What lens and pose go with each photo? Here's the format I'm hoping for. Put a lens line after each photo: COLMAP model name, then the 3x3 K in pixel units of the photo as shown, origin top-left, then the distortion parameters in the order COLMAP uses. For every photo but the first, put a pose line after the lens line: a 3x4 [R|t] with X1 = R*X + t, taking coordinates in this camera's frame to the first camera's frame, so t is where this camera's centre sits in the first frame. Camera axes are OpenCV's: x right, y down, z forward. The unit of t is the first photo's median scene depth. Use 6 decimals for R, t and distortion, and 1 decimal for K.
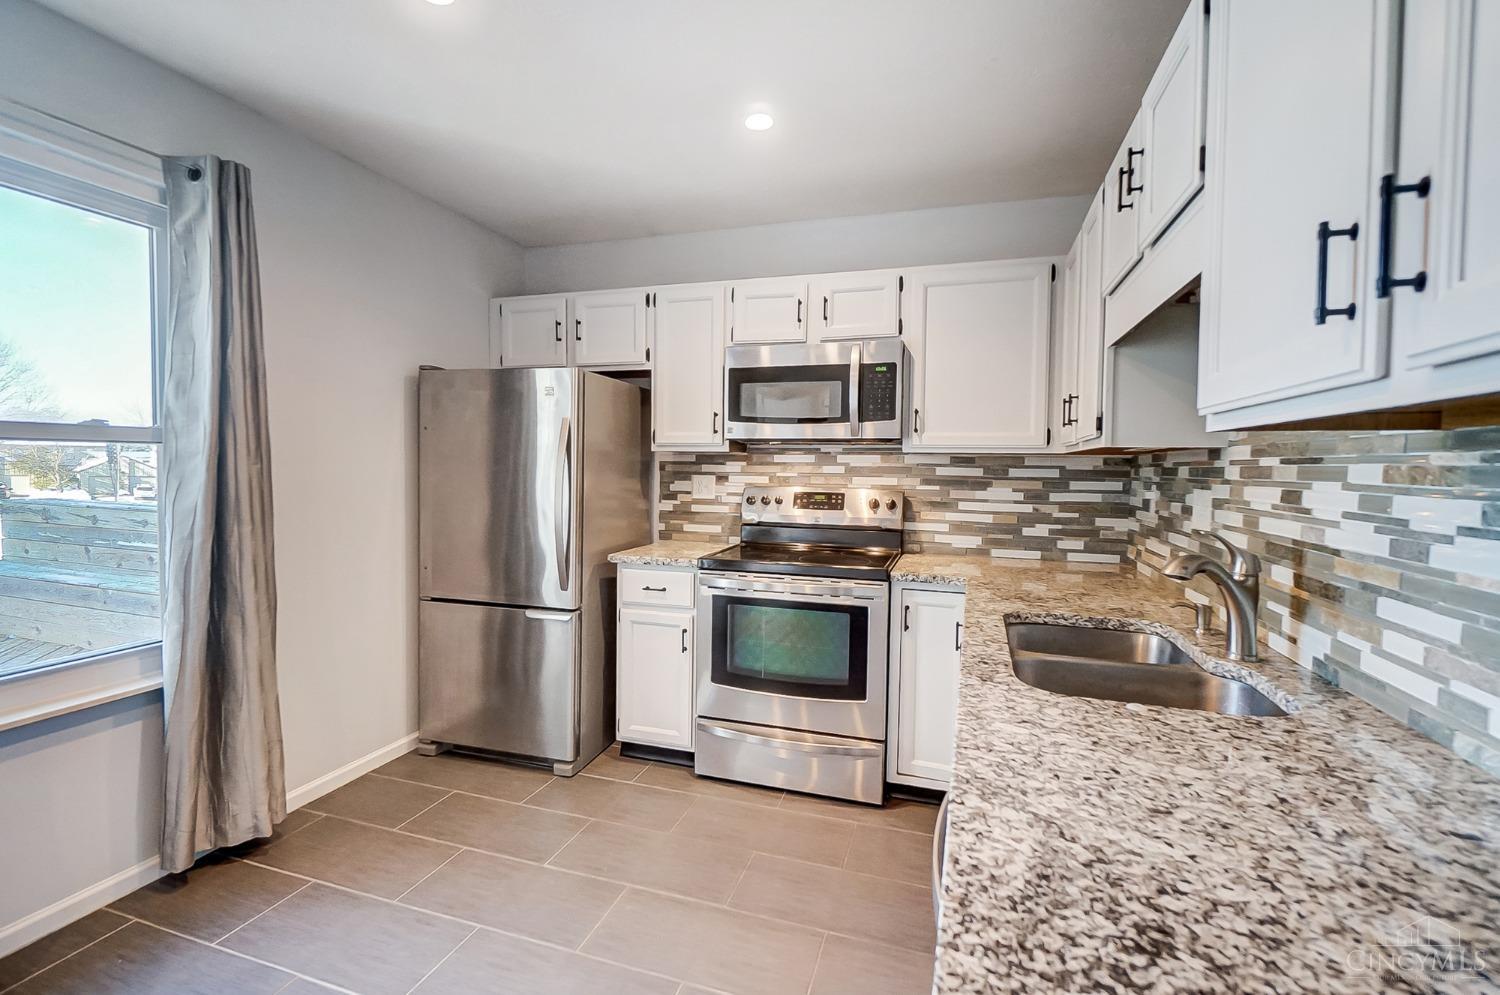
lens RADIAL K [[689.6, 0, 728.1], [0, 689.6, 498.0], [0, 0, 1]] dist [-0.013677, -0.000170]
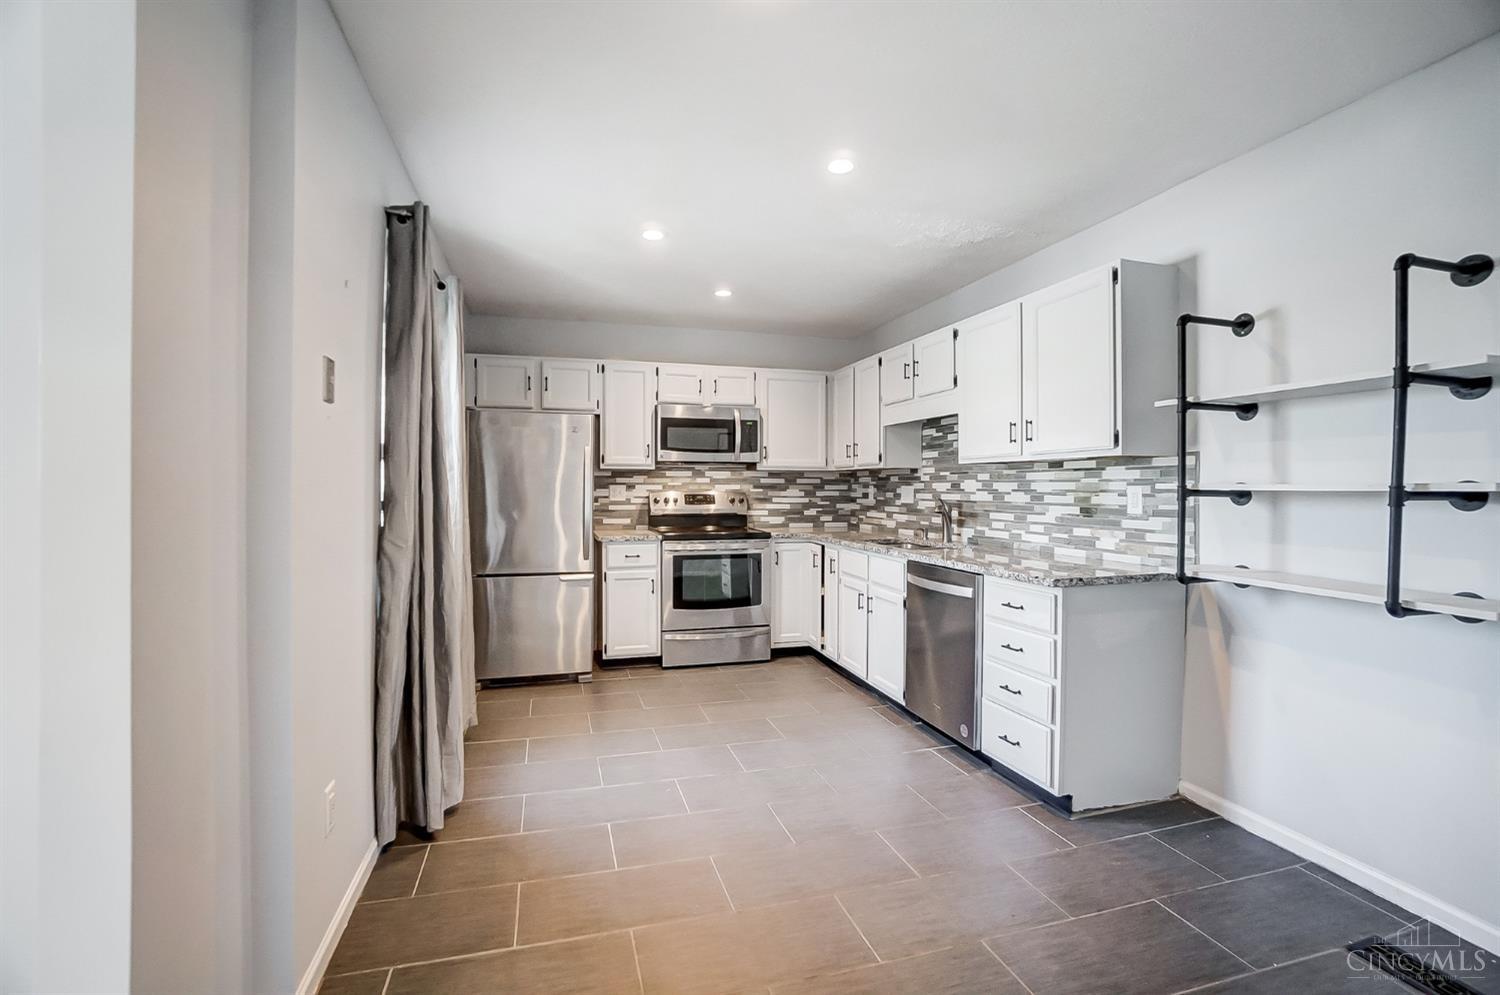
lens RADIAL K [[674.3, 0, 750.0], [0, 674.3, 497.5], [0, 0, 1]] dist [-0.001759, -0.000051]
pose [[0.815523, -0.021862, 0.578311, -0.748879], [0.036137, 0.999260, -0.013185, 0.026780], [-0.577595, 0.031651, 0.815709, -0.401669]]
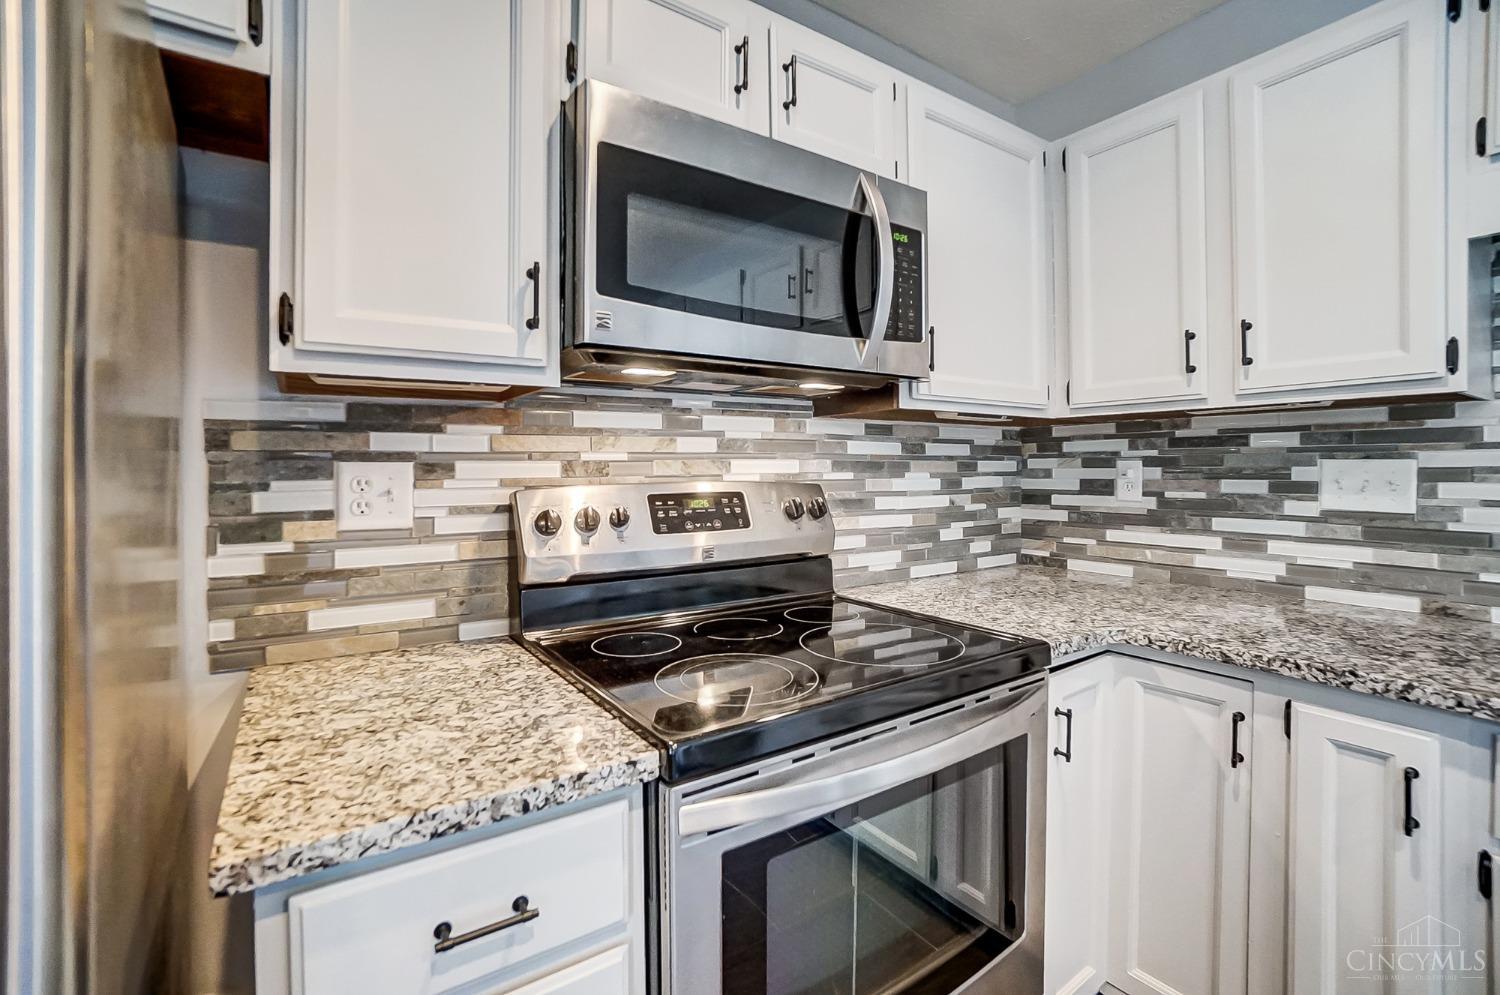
lens RADIAL K [[670.0, 0, 746.5], [0, 670.0, 482.7], [0, 0, 1]] dist [-0.053878, 0.000387]
pose [[0.606379, -0.035198, 0.794396, -0.217386], [0.051162, 0.998677, 0.005196, -0.017131], [-0.793528, 0.037492, 0.607378, 0.759281]]
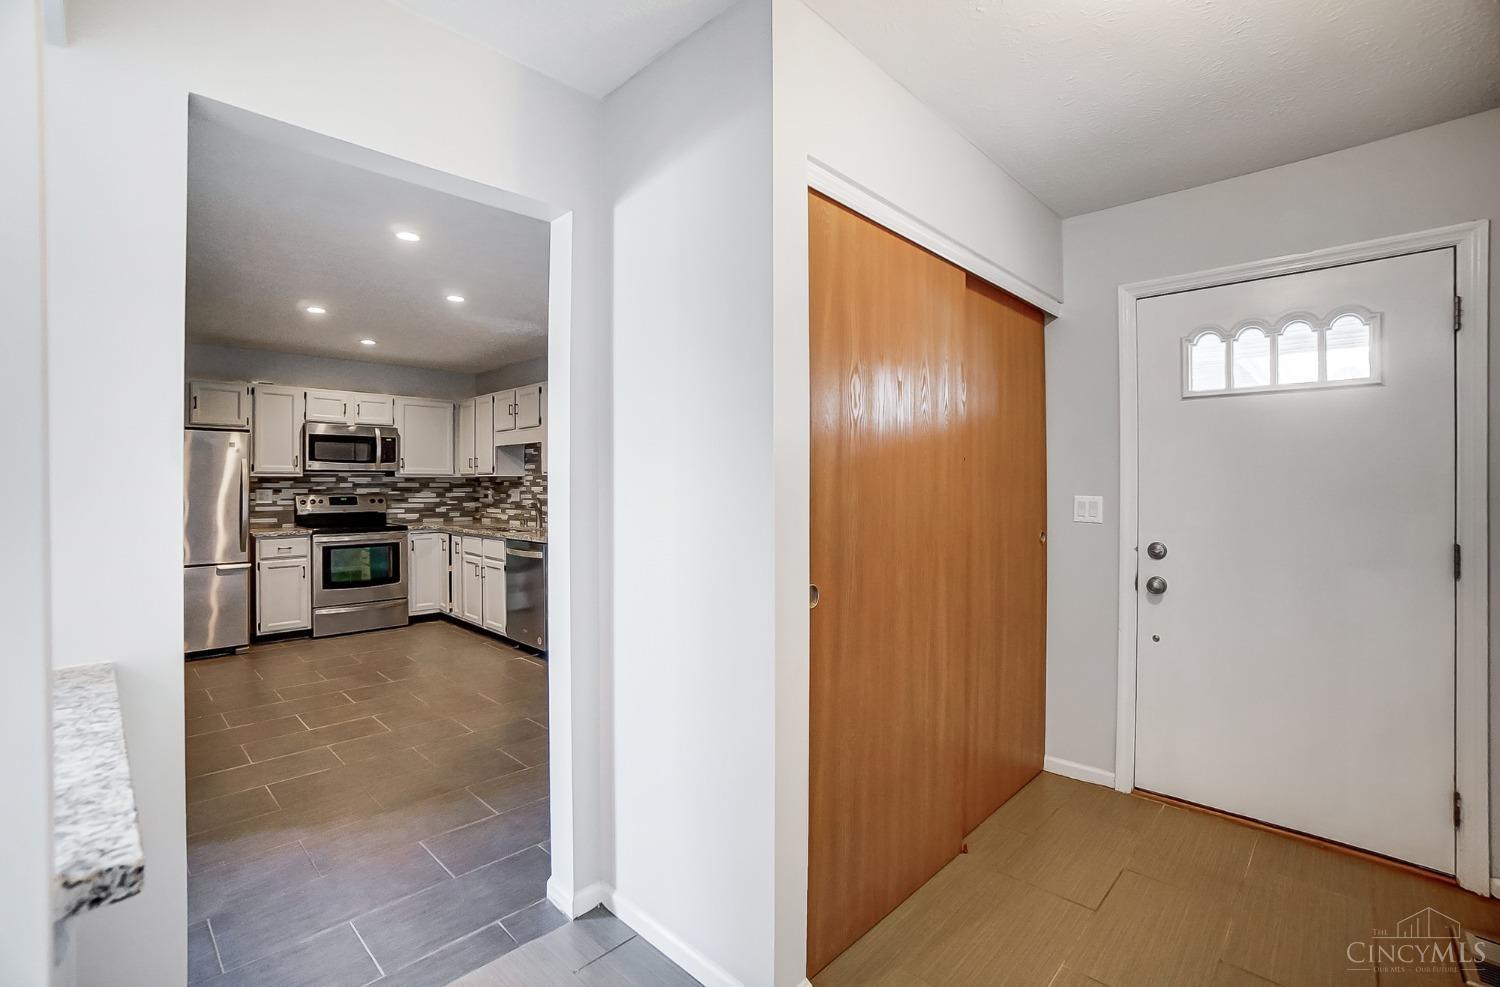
lens RADIAL K [[656.1, 0, 732.2], [0, 656.1, 484.8], [0, 0, 1]] dist [-0.048792, -0.000021]
pose [[0.439044, -0.015331, 0.898335, -1.120569], [0.049241, 0.998762, -0.007020, 0.028324], [-0.897115, 0.047317, 0.439255, -0.881834]]
